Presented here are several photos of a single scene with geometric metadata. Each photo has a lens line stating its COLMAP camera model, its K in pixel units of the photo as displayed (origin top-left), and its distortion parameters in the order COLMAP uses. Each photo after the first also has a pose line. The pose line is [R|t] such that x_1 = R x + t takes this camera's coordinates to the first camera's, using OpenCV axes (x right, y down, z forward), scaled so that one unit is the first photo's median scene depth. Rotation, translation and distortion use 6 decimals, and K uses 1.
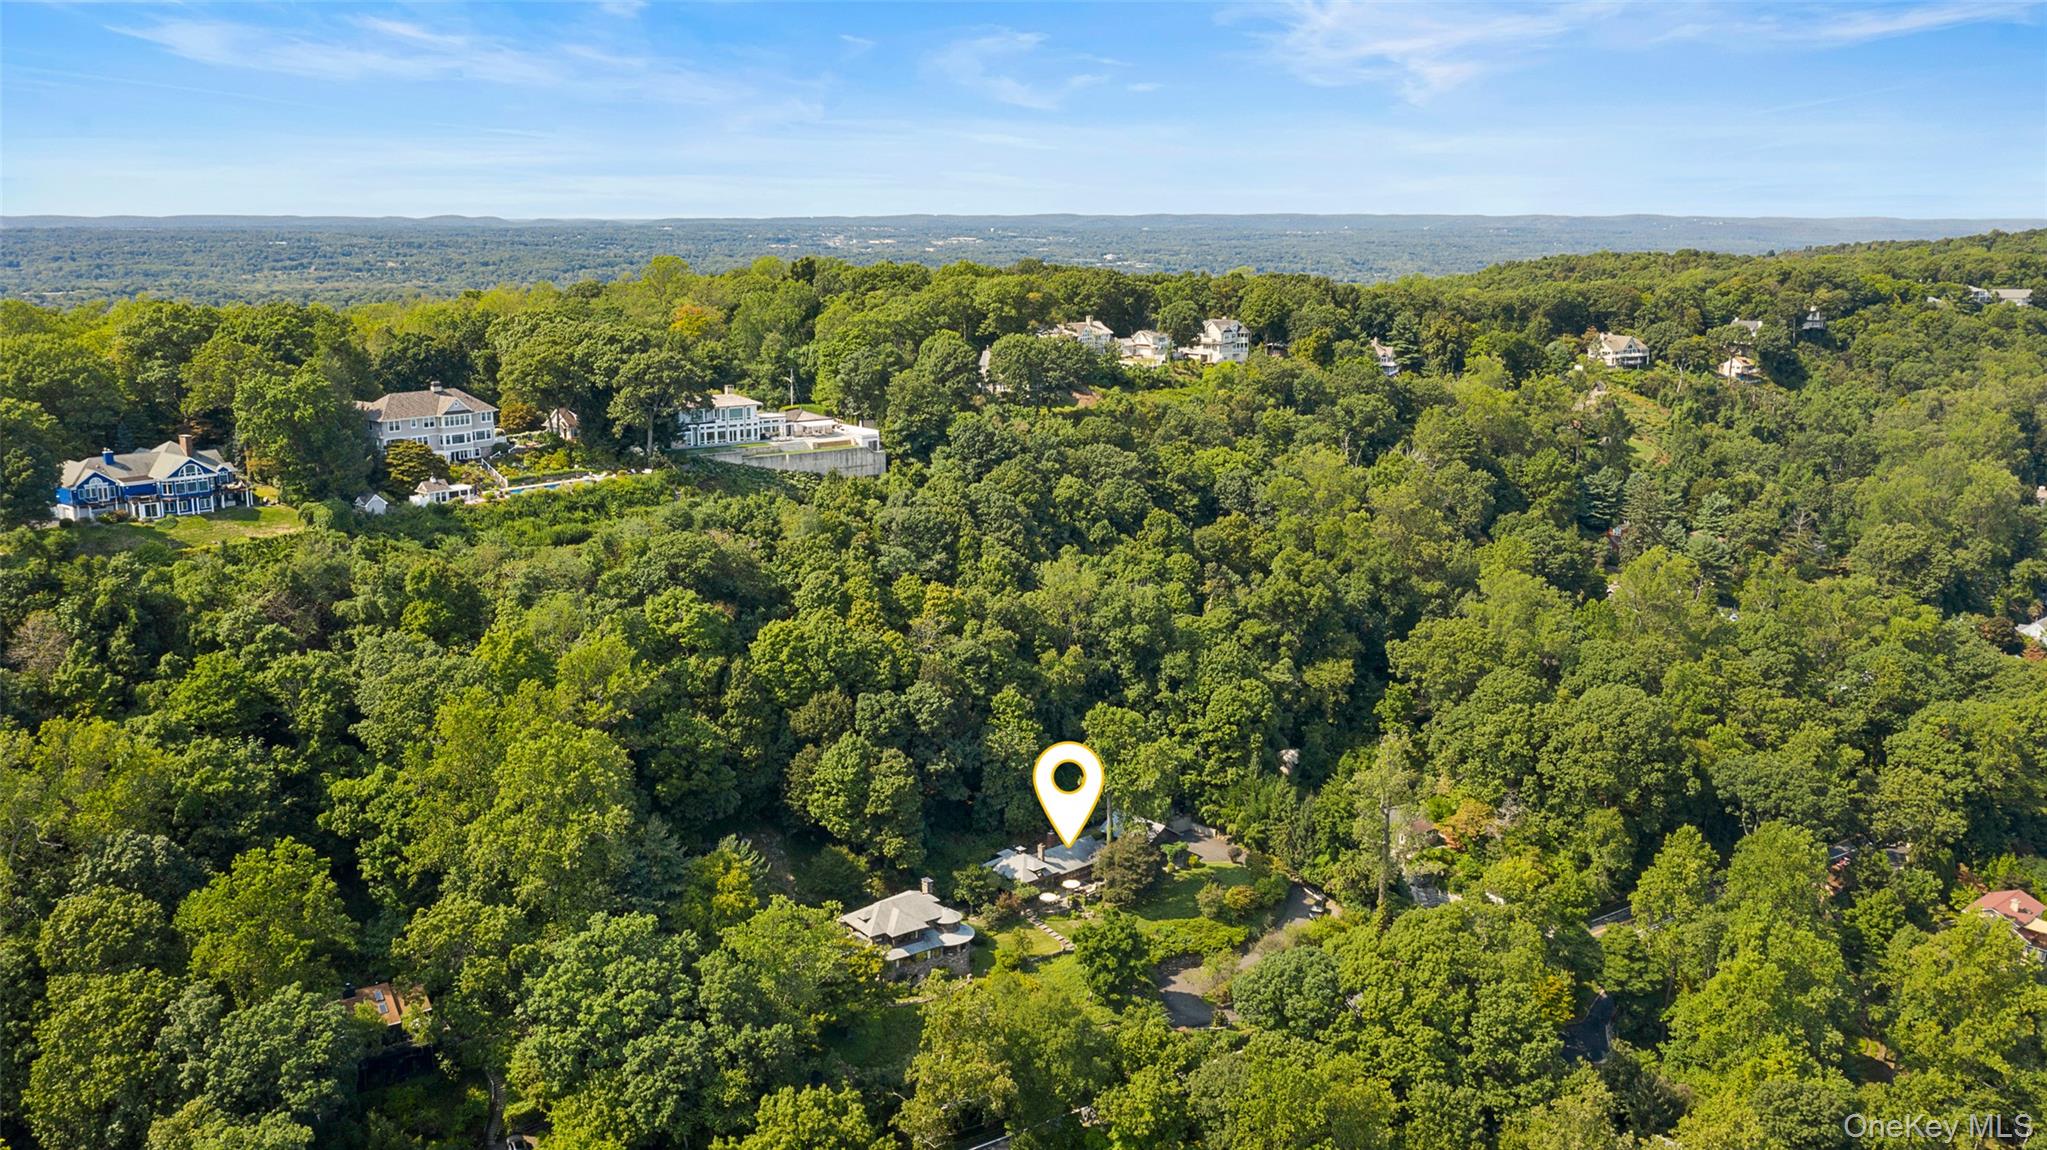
lens RADIAL K [[1629.1, 0, 1023.5], [0, 1629.1, 575.0], [0, 0, 1]] dist [0.006731, 0.004568]
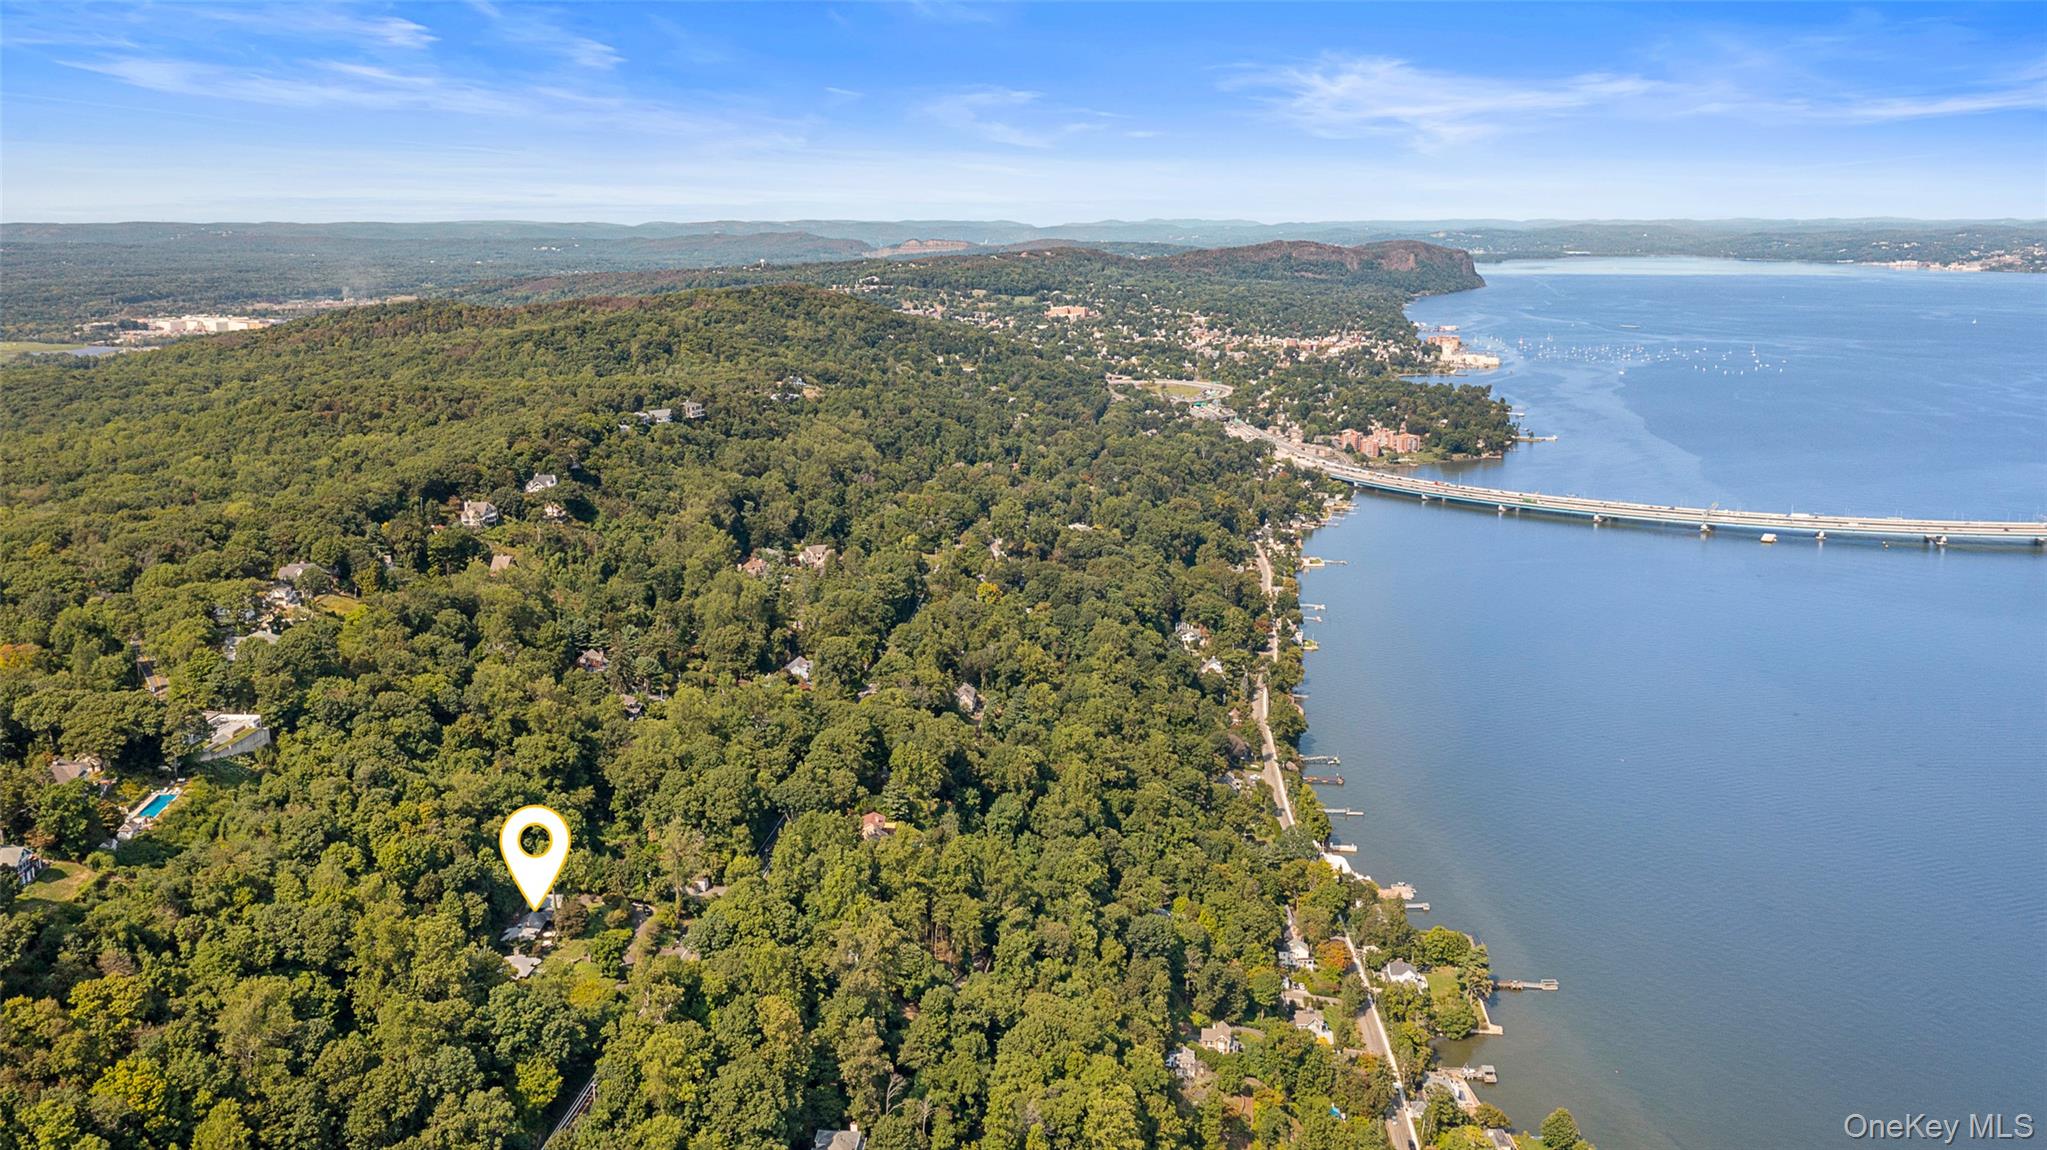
lens RADIAL K [[1629.1, 0, 1023.5], [0, 1629.1, 575.0], [0, 0, 1]] dist [0.006731, 0.004568]
pose [[0.668028, -0.154320, 0.727959, -0.864085], [0.157451, 0.985424, 0.064412, -0.249404], [-0.727288, 0.071588, 0.682589, -0.723301]]
